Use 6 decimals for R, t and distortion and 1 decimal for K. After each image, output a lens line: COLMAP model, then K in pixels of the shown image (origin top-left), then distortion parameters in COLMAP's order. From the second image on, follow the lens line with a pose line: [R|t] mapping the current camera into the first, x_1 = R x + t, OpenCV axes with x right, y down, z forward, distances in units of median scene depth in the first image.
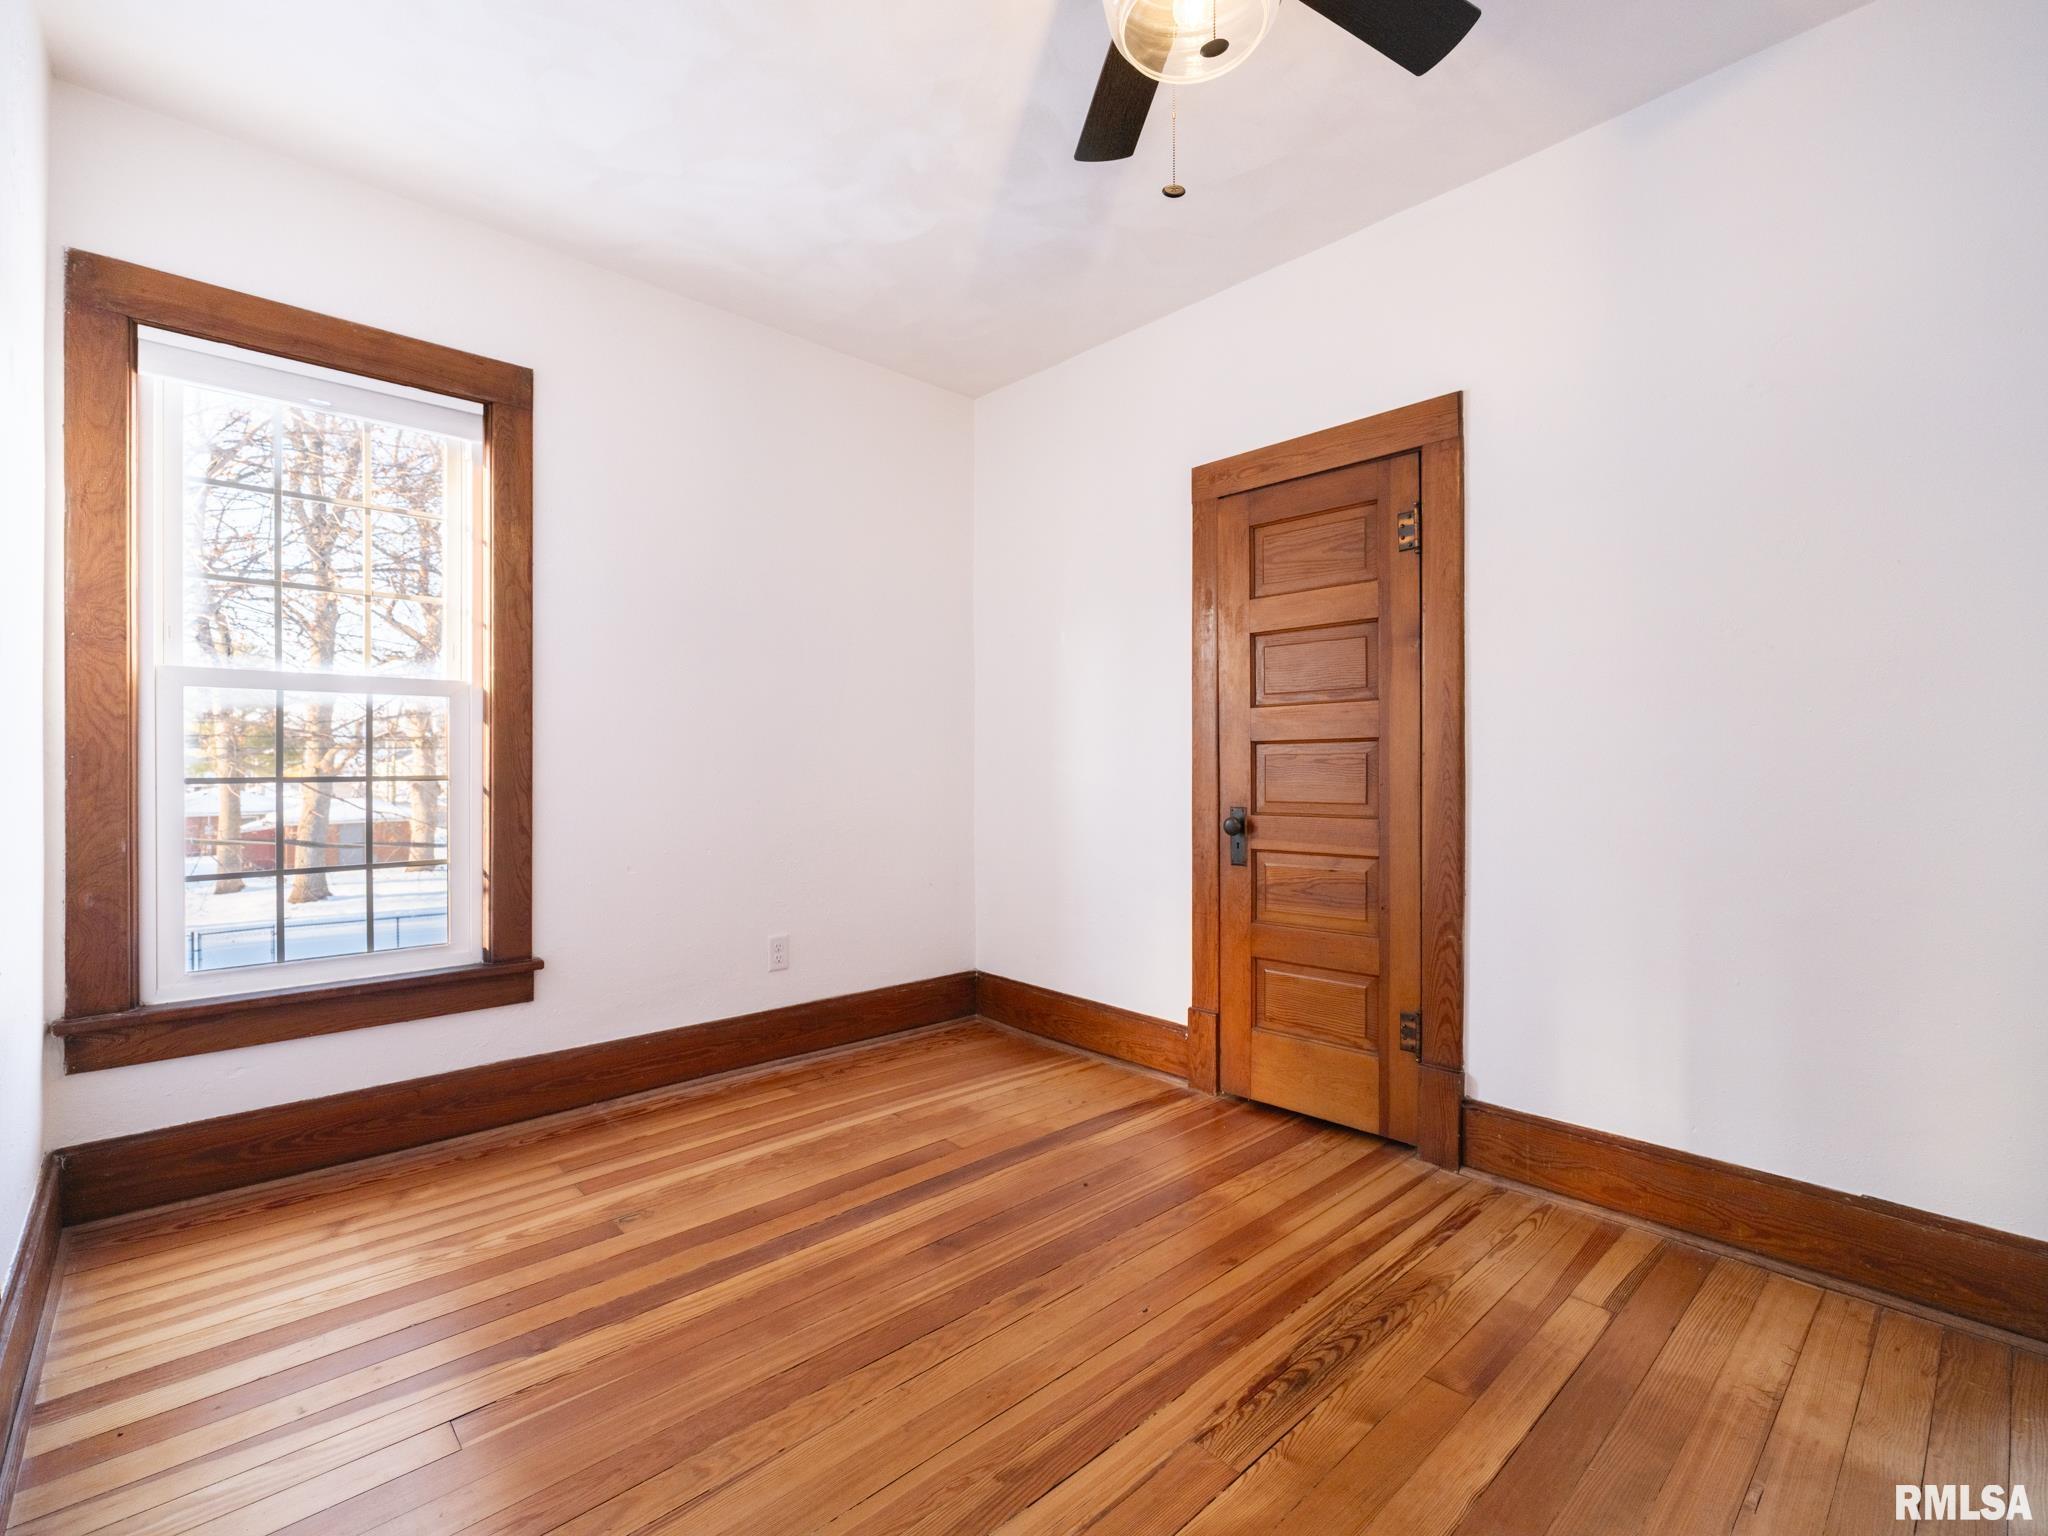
lens RADIAL K [[936.5, 0, 1016.3], [0, 936.5, 765.4], [0, 0, 1]] dist [-0.000075, -0.001214]
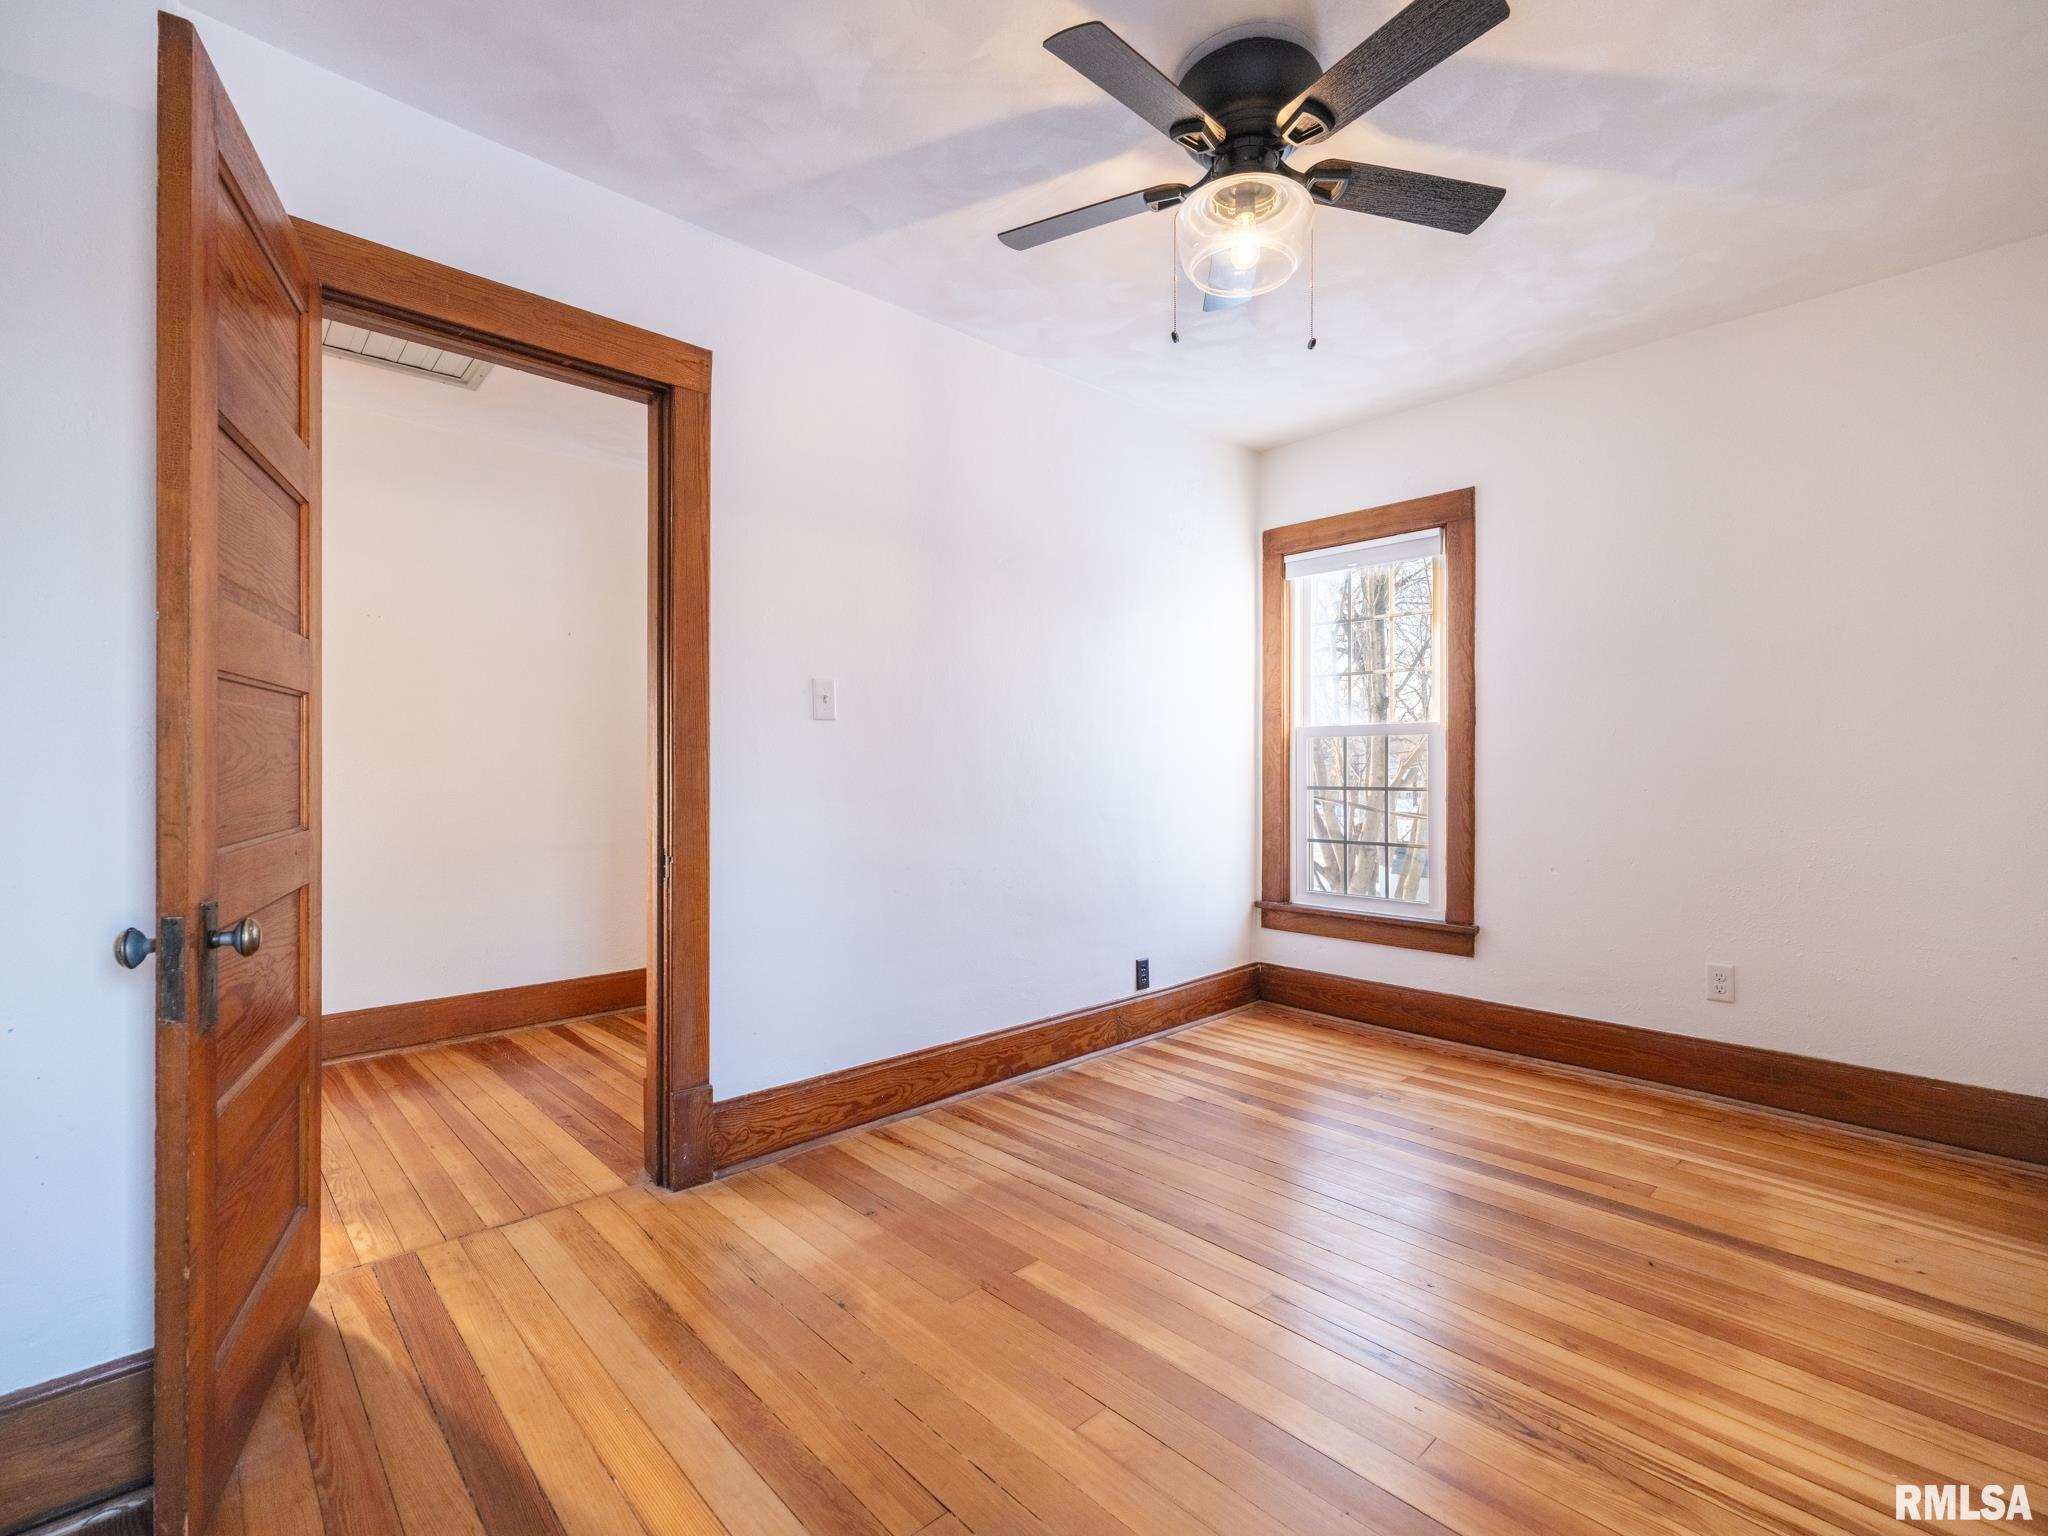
lens RADIAL K [[936.5, 0, 1016.3], [0, 936.5, 765.4], [0, 0, 1]] dist [-0.000075, -0.001214]
pose [[0.001947, -0.006210, -0.999979, 0.836944], [-0.007761, 0.999951, -0.006225, -0.009358], [0.999968, 0.007773, 0.001899, 0.348410]]
